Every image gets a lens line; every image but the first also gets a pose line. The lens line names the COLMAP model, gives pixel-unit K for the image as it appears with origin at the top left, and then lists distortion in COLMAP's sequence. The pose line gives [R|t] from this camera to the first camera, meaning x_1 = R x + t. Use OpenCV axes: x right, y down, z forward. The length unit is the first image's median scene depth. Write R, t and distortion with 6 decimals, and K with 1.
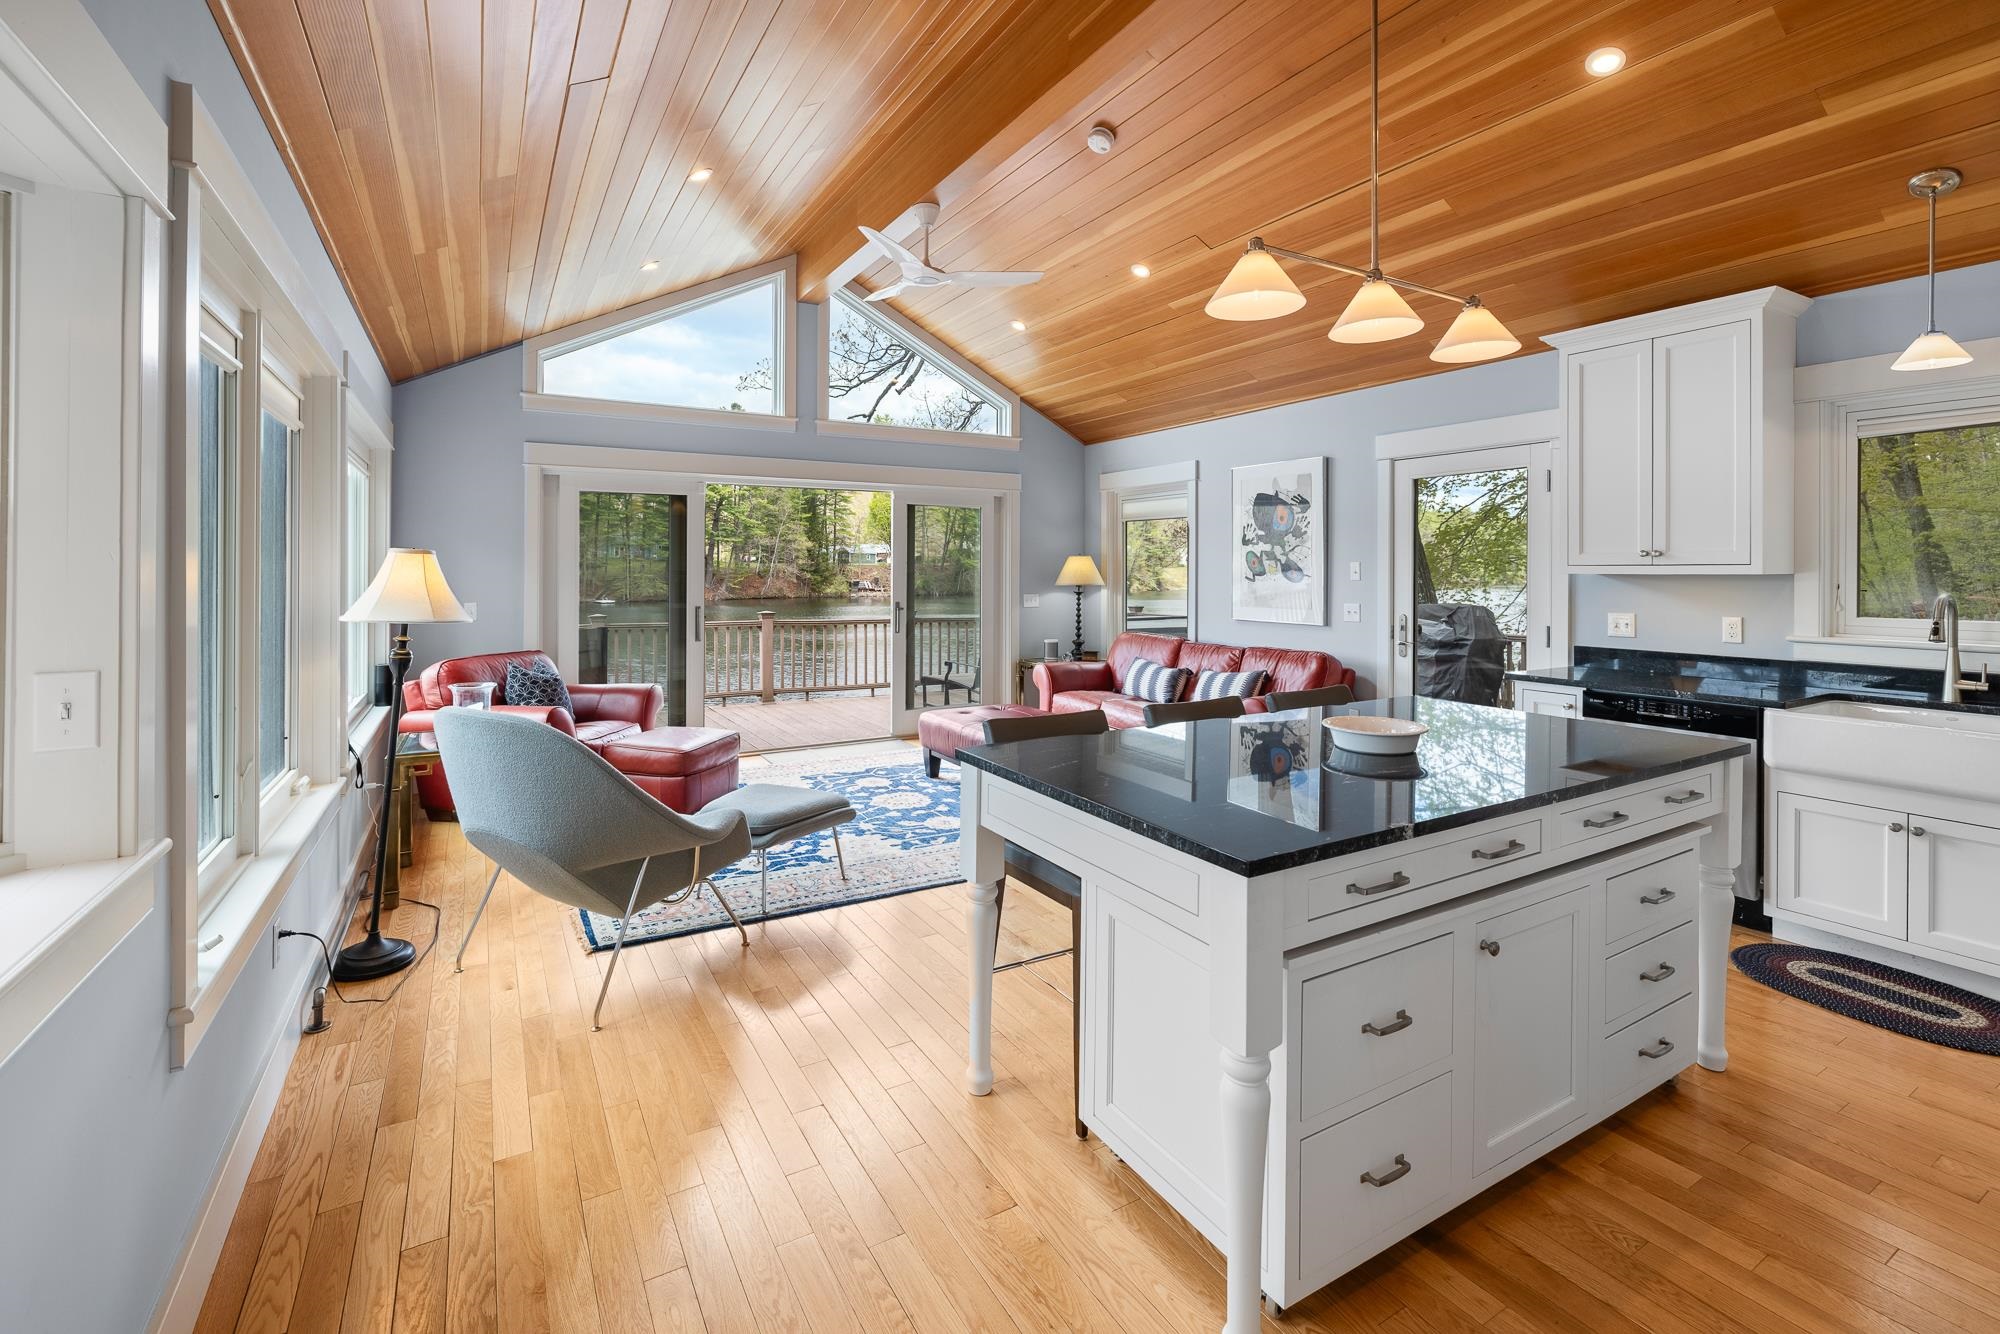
lens RADIAL K [[860.0, 0, 990.3], [0, 860.0, 563.6], [0, 0, 1]] dist [-0.012668, 0.000100]
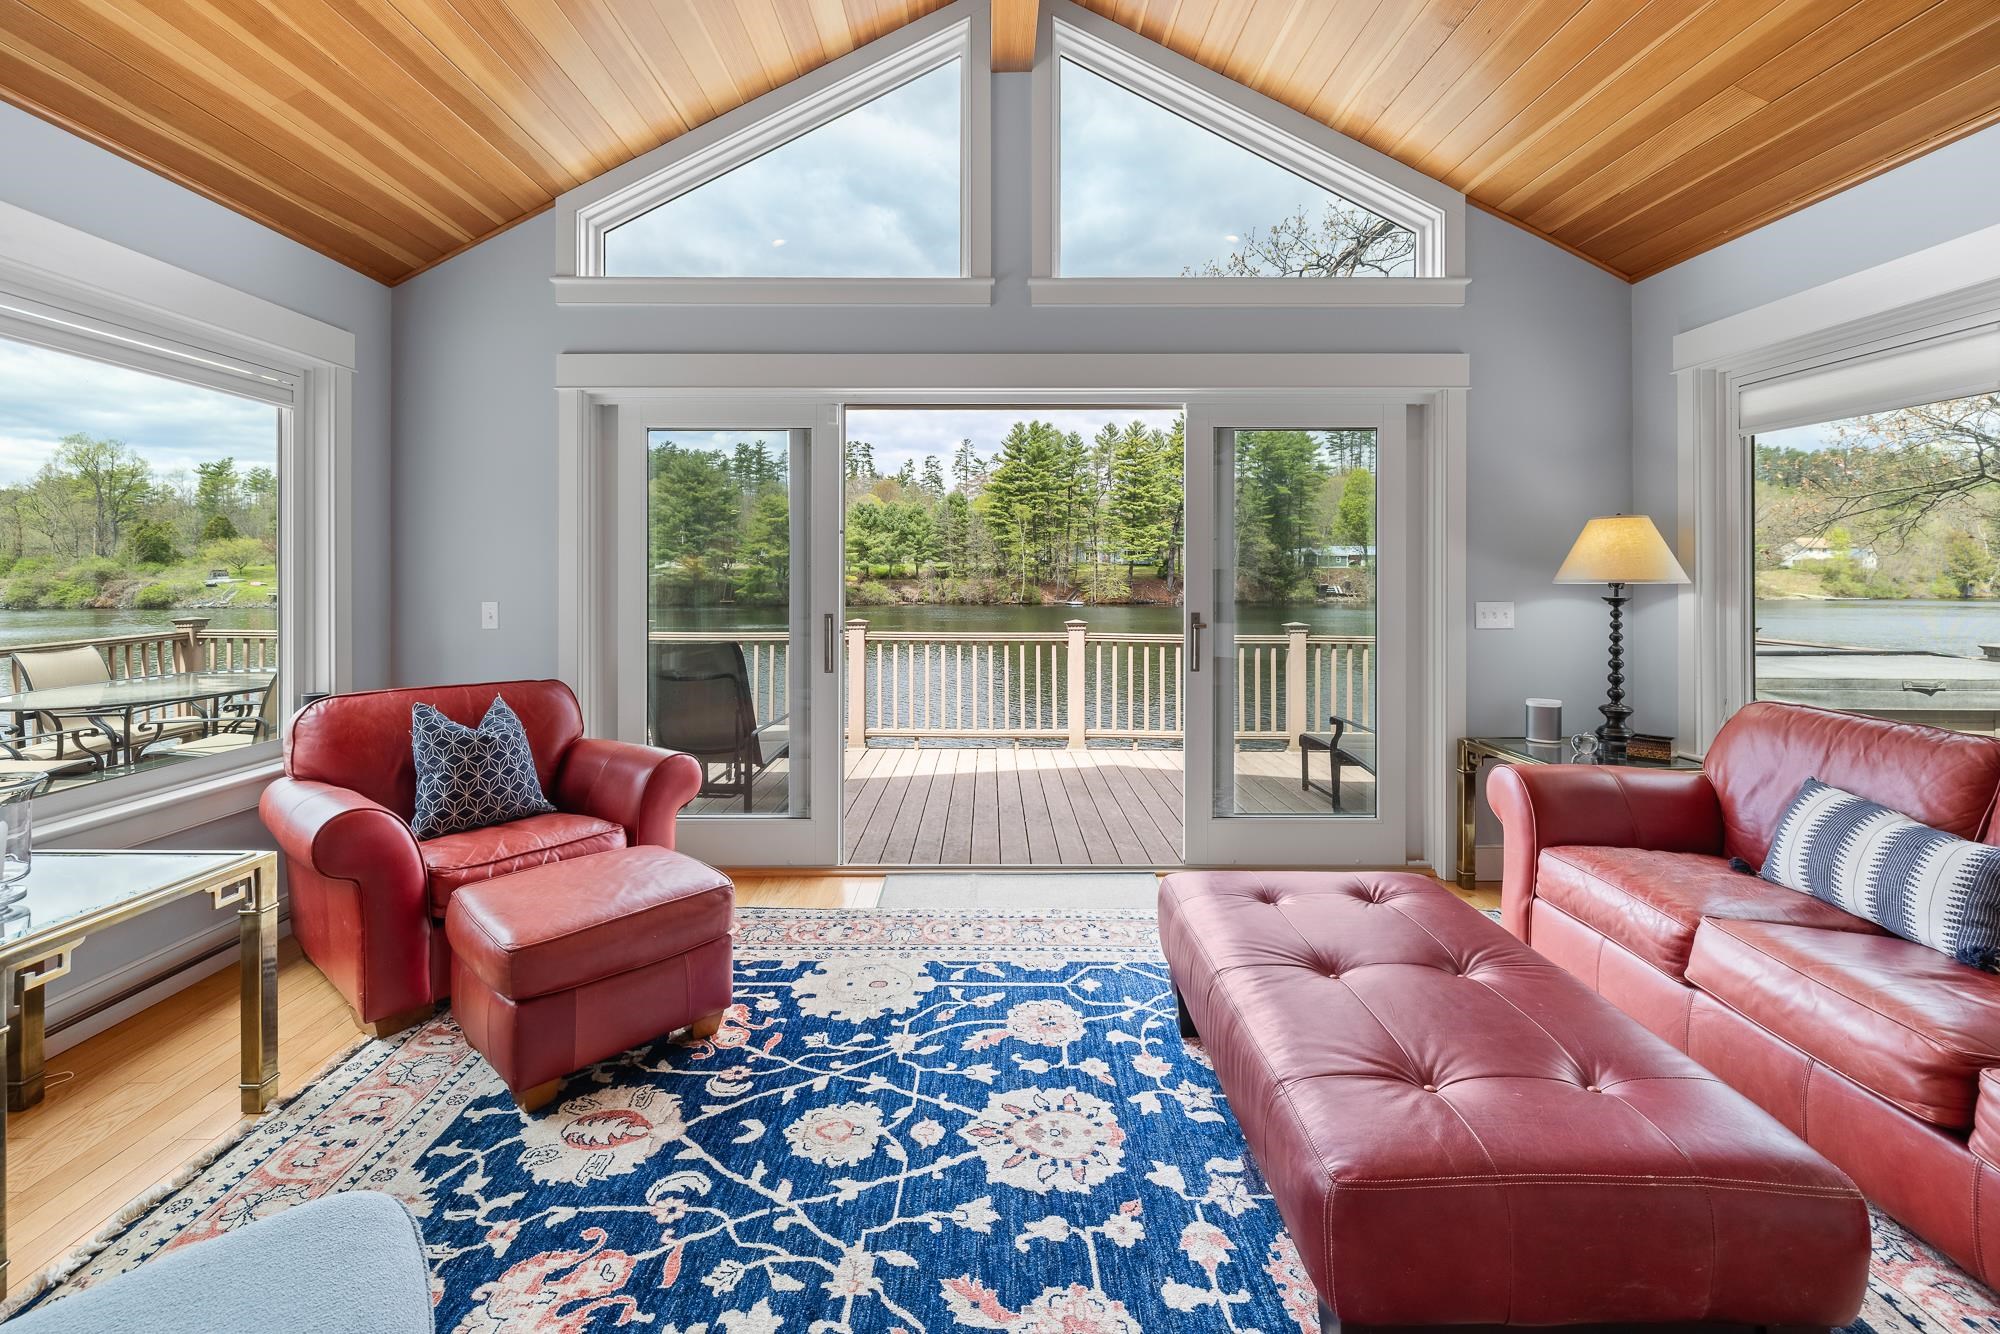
lens RADIAL K [[864.8, 0, 993.4], [0, 864.8, 571.2], [0, 0, 1]] dist [0.000967, 0.000175]
pose [[0.866821, -0.002608, -0.498612, 0.046977], [0.004804, 0.999984, 0.003121, 0.016029], [0.498596, -0.005101, 0.866819, 0.452967]]
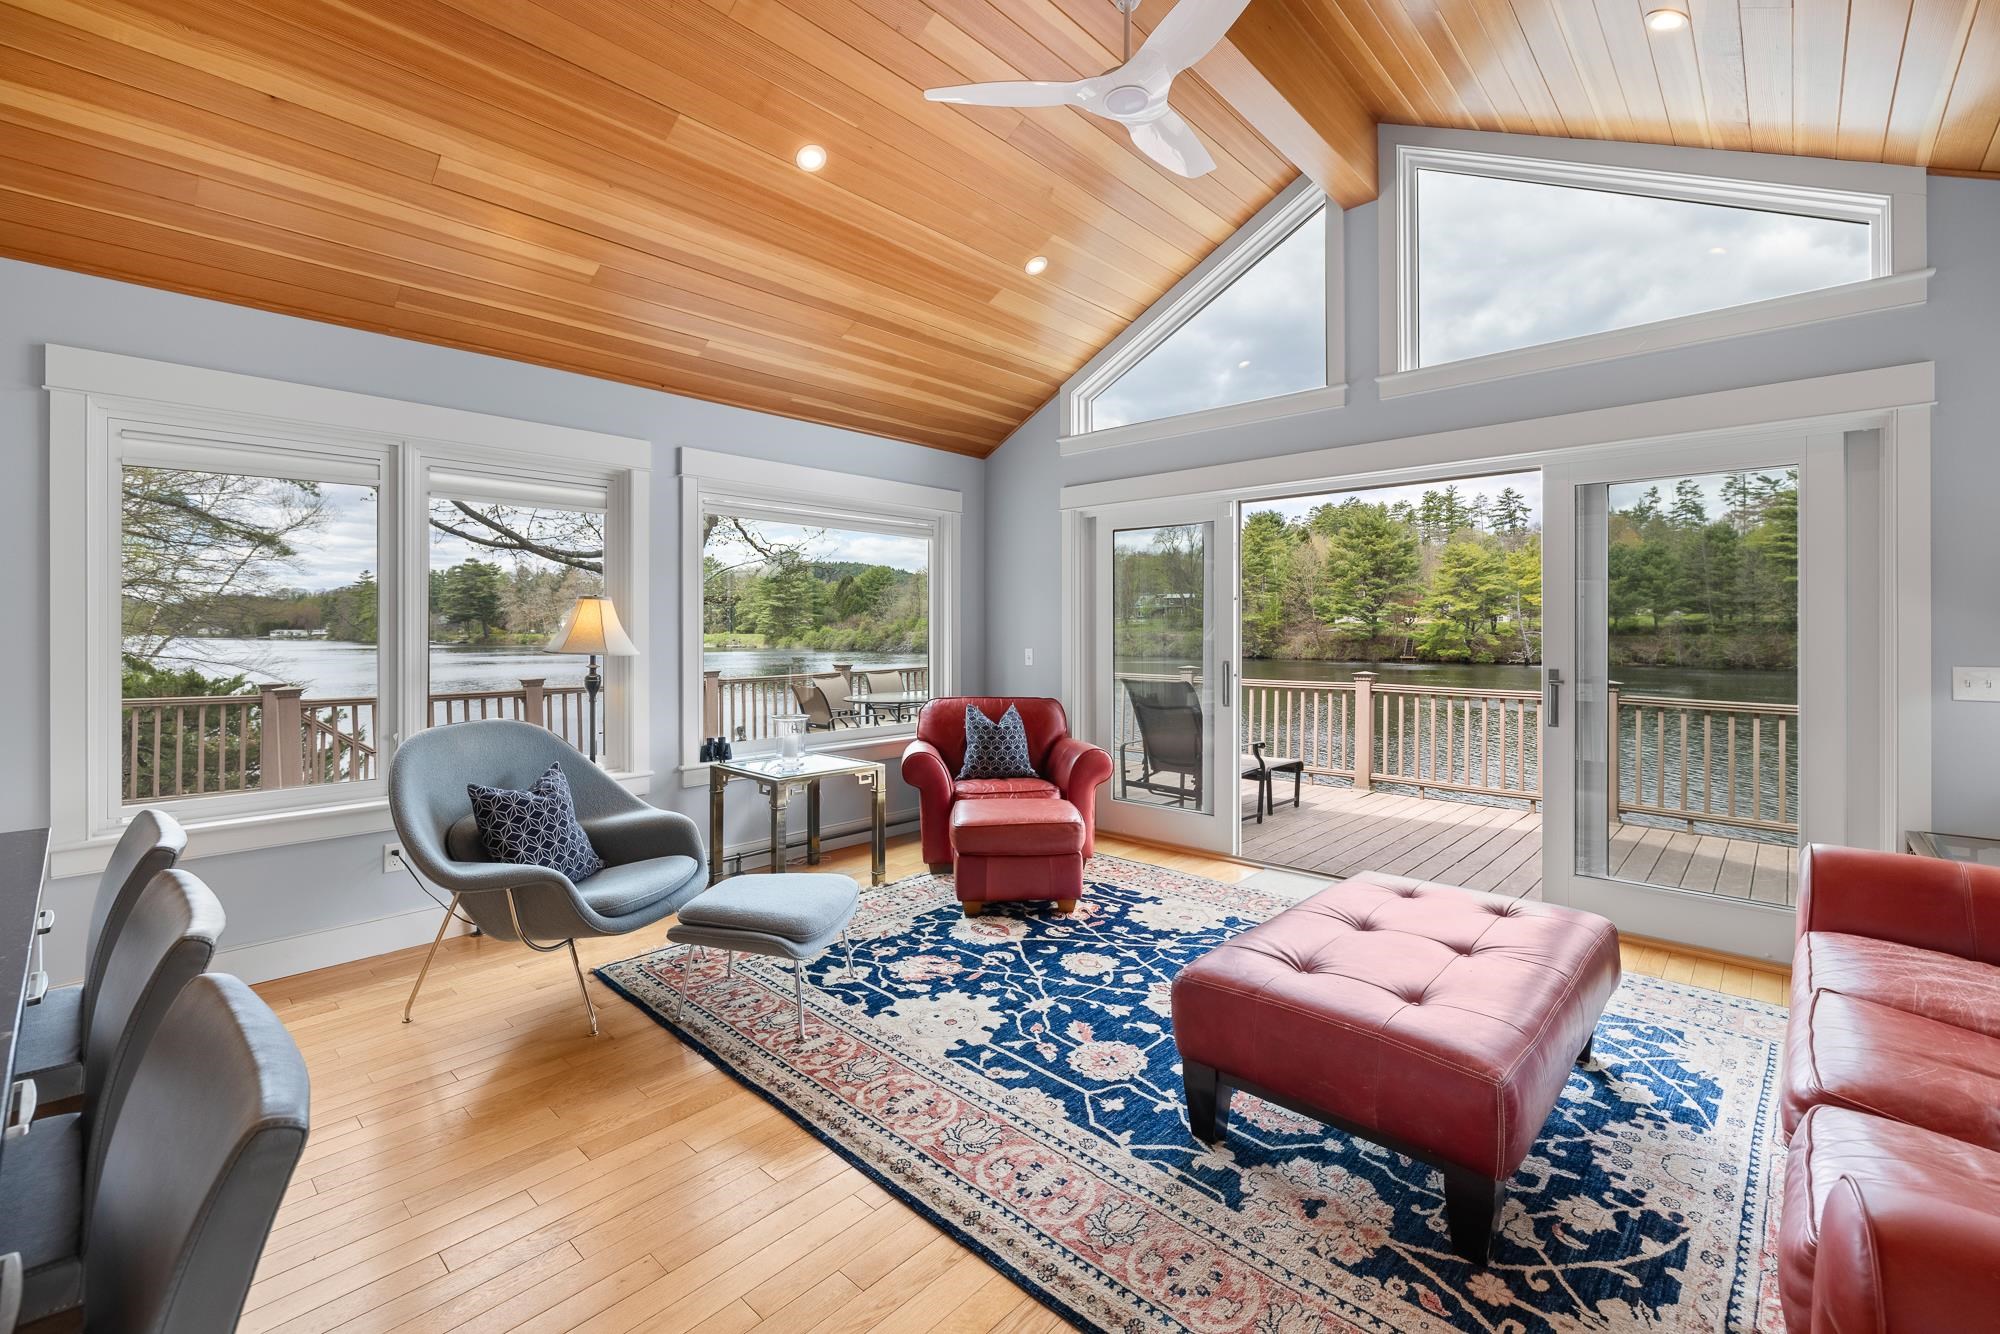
lens RADIAL K [[850.2, 0, 1000.6], [0, 850.2, 625.7], [0, 0, 1]] dist [-0.001053, -0.000135]
pose [[0.294602, -0.004840, -0.955608, 0.286316], [0.008614, 0.999960, -0.002409, 0.014957], [0.955581, -0.007522, 0.294632, 0.487947]]
